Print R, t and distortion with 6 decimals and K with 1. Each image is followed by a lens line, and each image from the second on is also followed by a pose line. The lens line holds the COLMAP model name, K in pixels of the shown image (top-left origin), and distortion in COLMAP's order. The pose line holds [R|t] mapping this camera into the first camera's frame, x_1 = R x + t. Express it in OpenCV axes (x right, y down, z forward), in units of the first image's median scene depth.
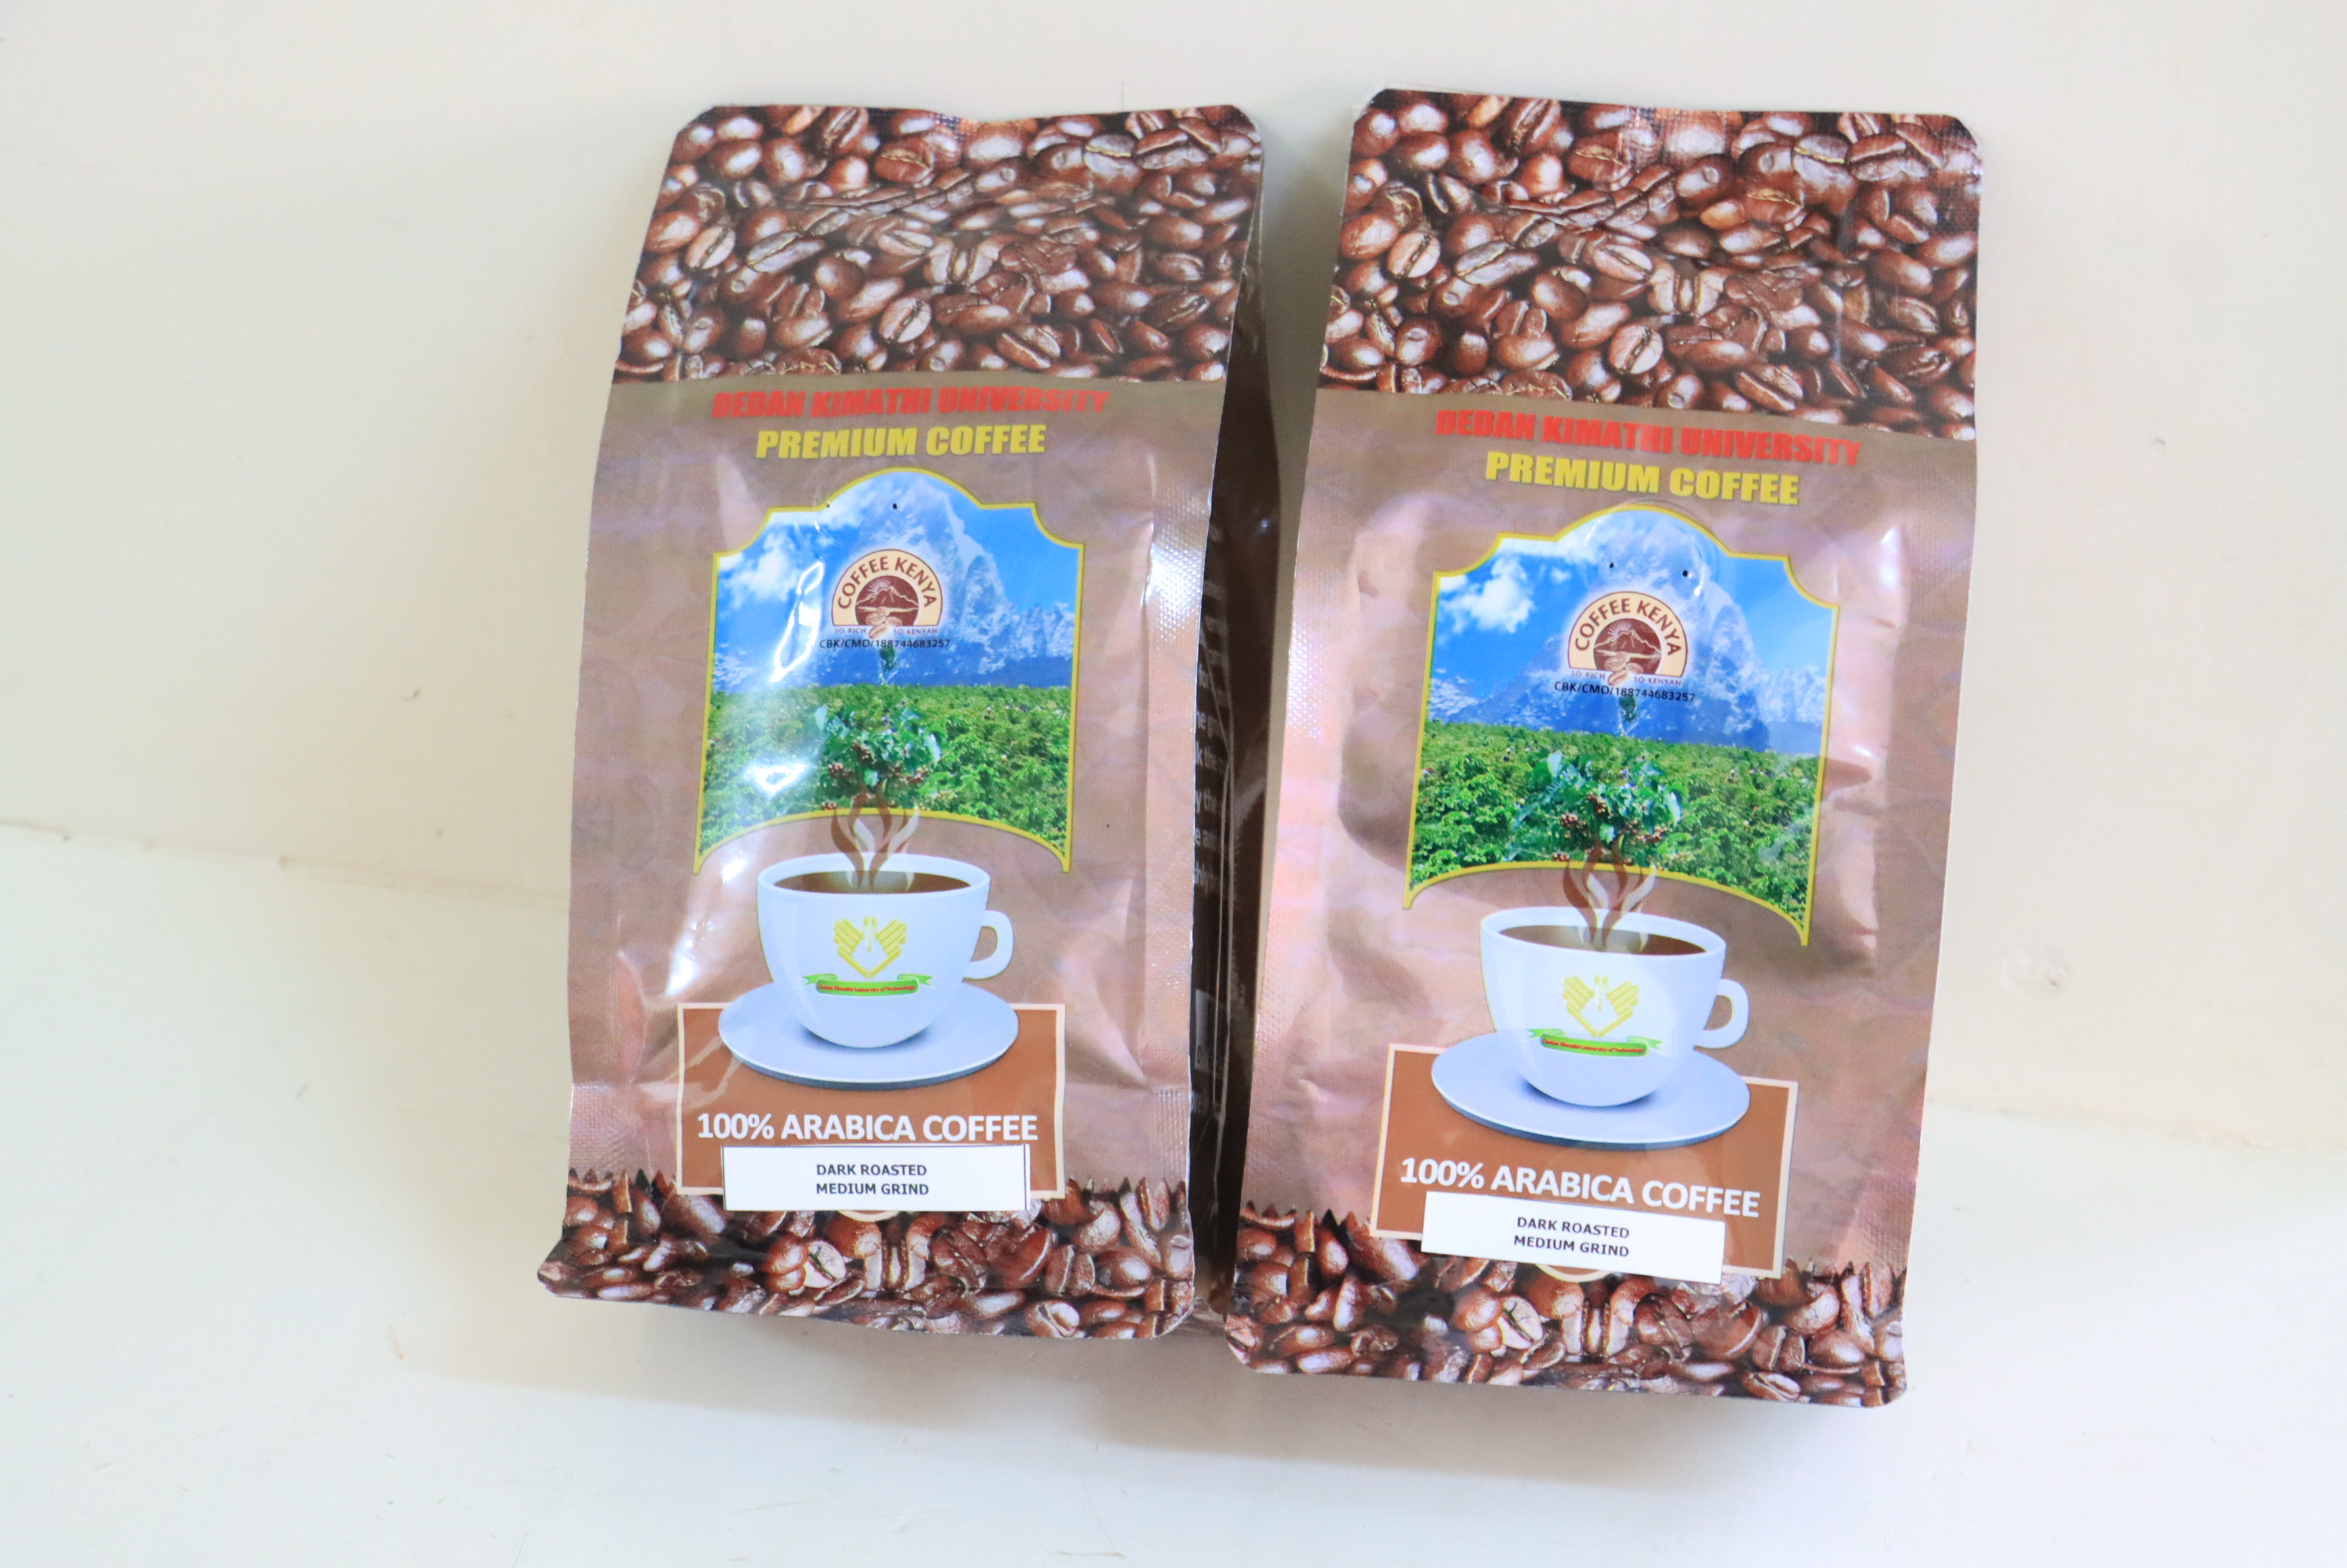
lens RADIAL K [[3835.0, 0, 1176.4], [0, 3835.0, 783.4], [0, 0, 1]] dist [-0.012217, 0.000000]
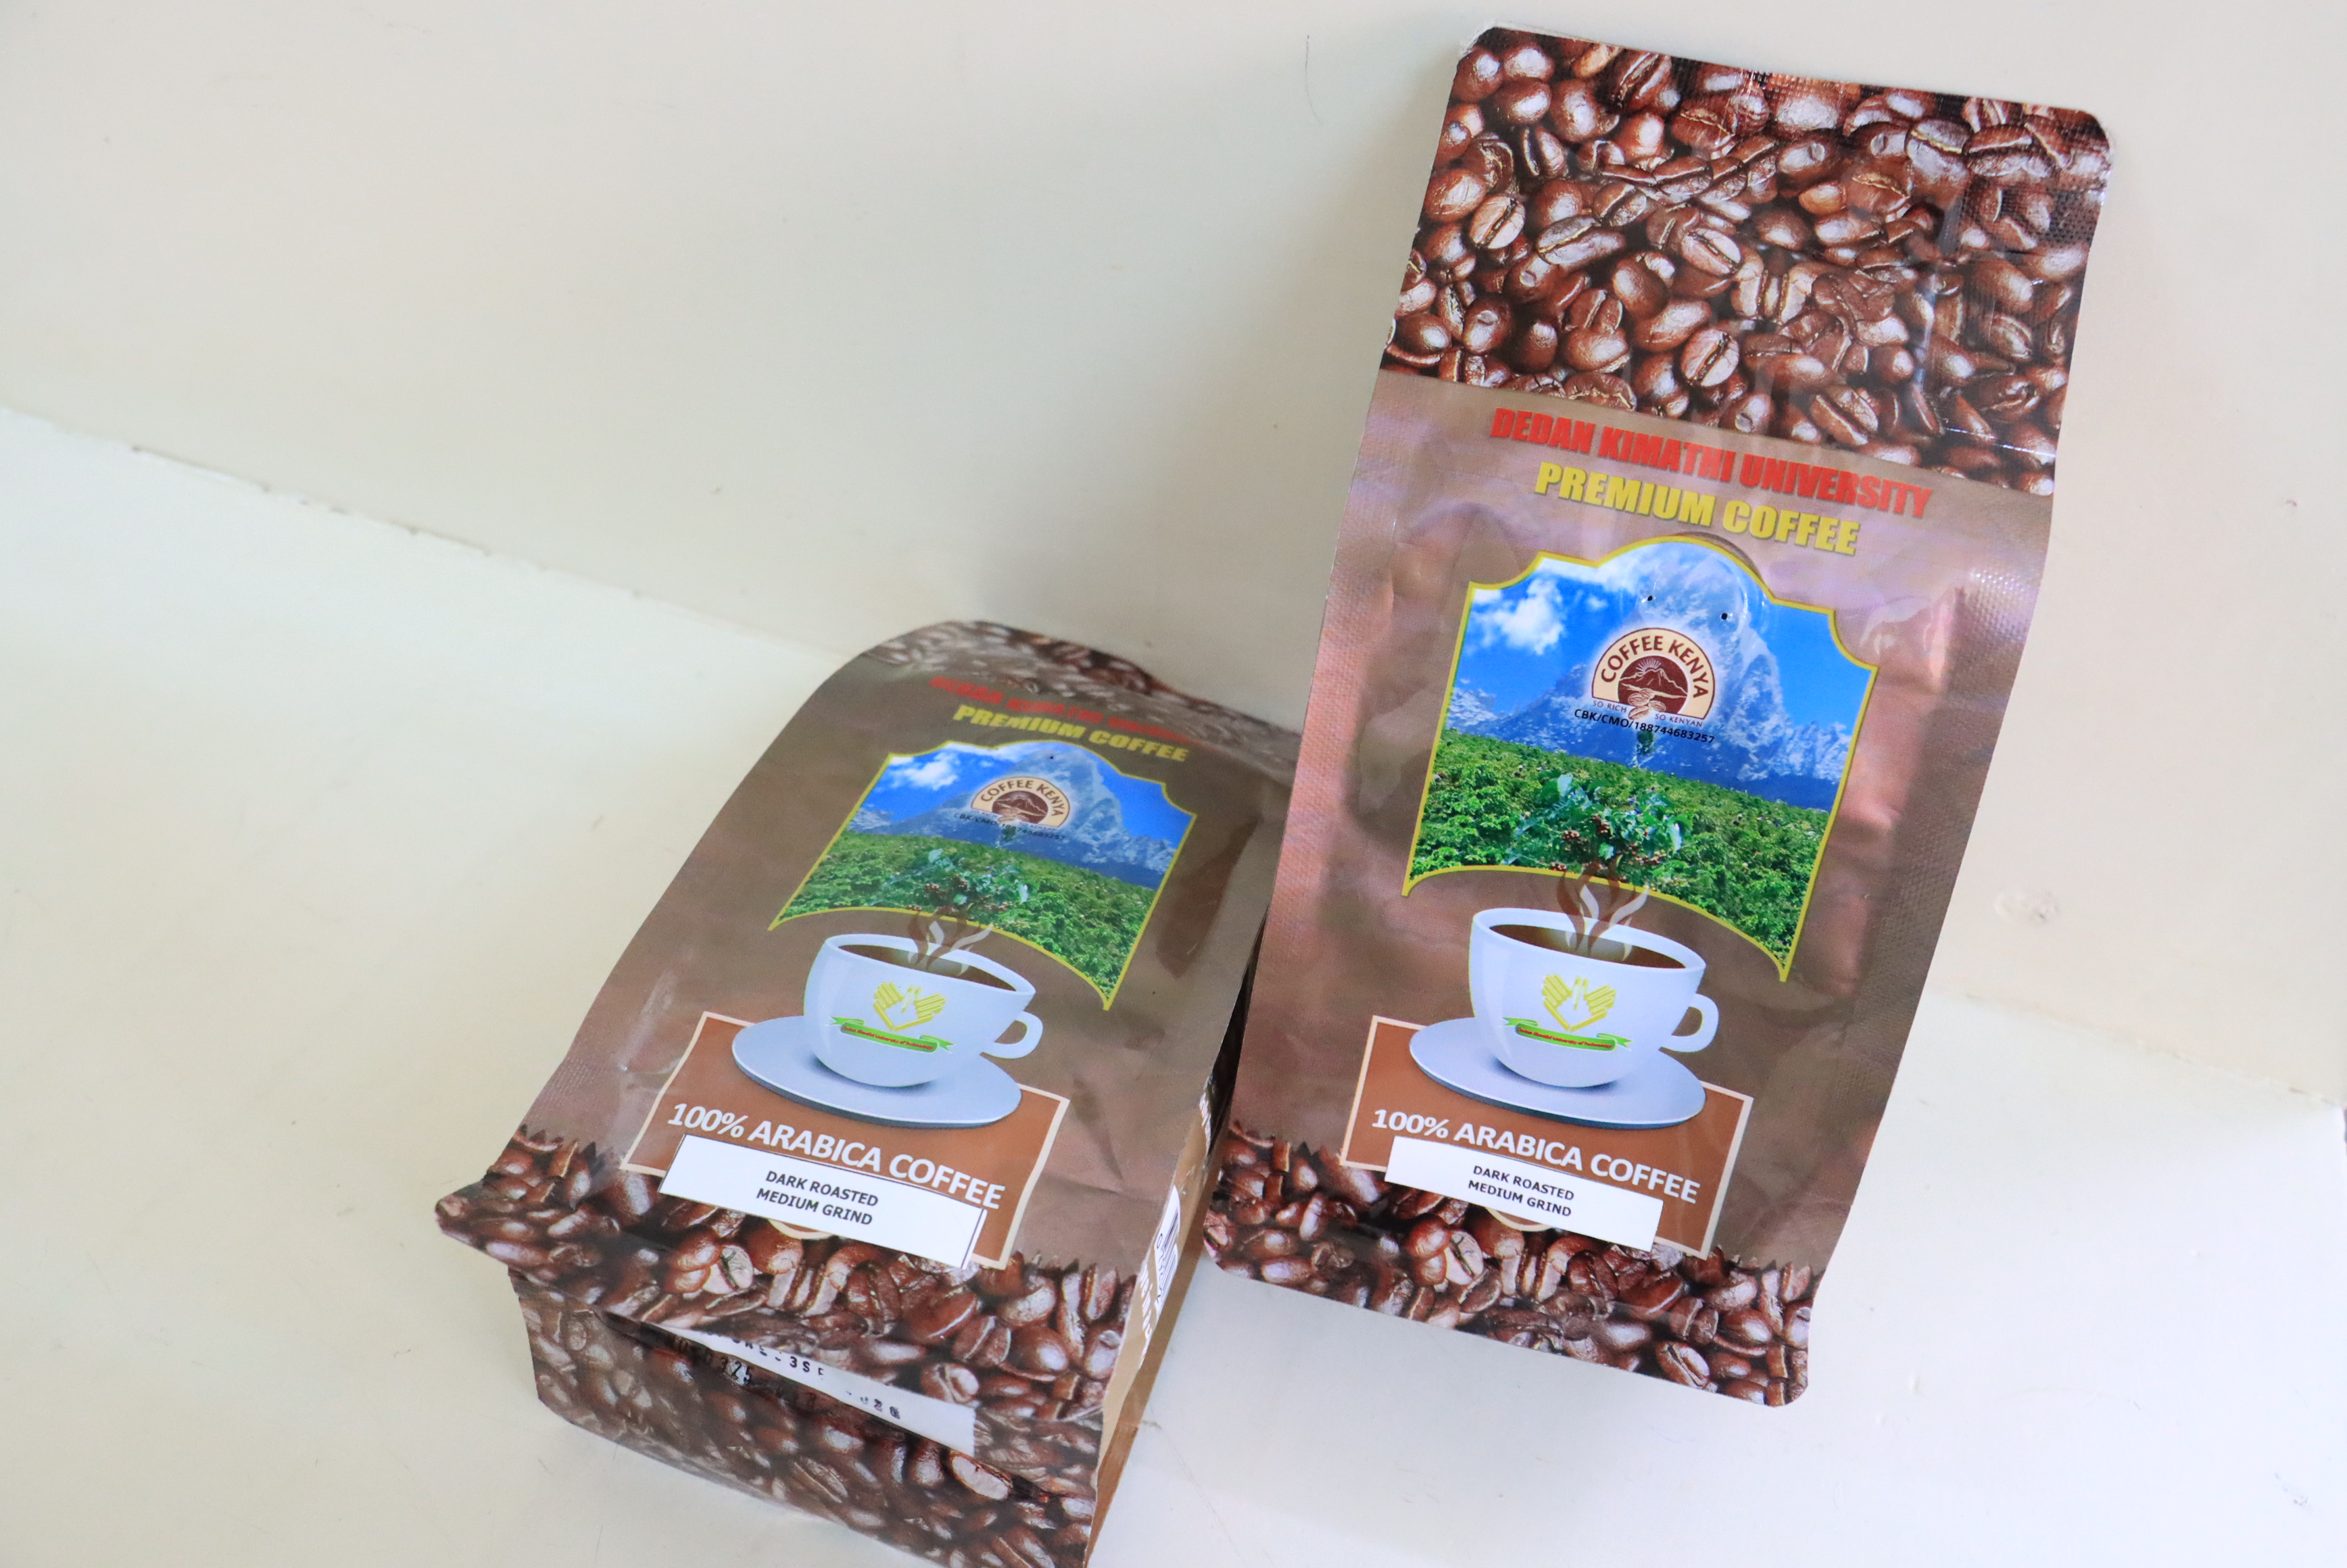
lens RADIAL K [[1897.8, 0, 1202.0], [0, 1897.8, 819.2], [0, 0, 1]] dist [0.004637, -0.013826]
pose [[0.991093, 0.107245, -0.078954, 0.043589], [-0.076632, 0.944142, 0.320505, -0.150281], [0.108917, -0.311599, 0.943951, 0.505957]]
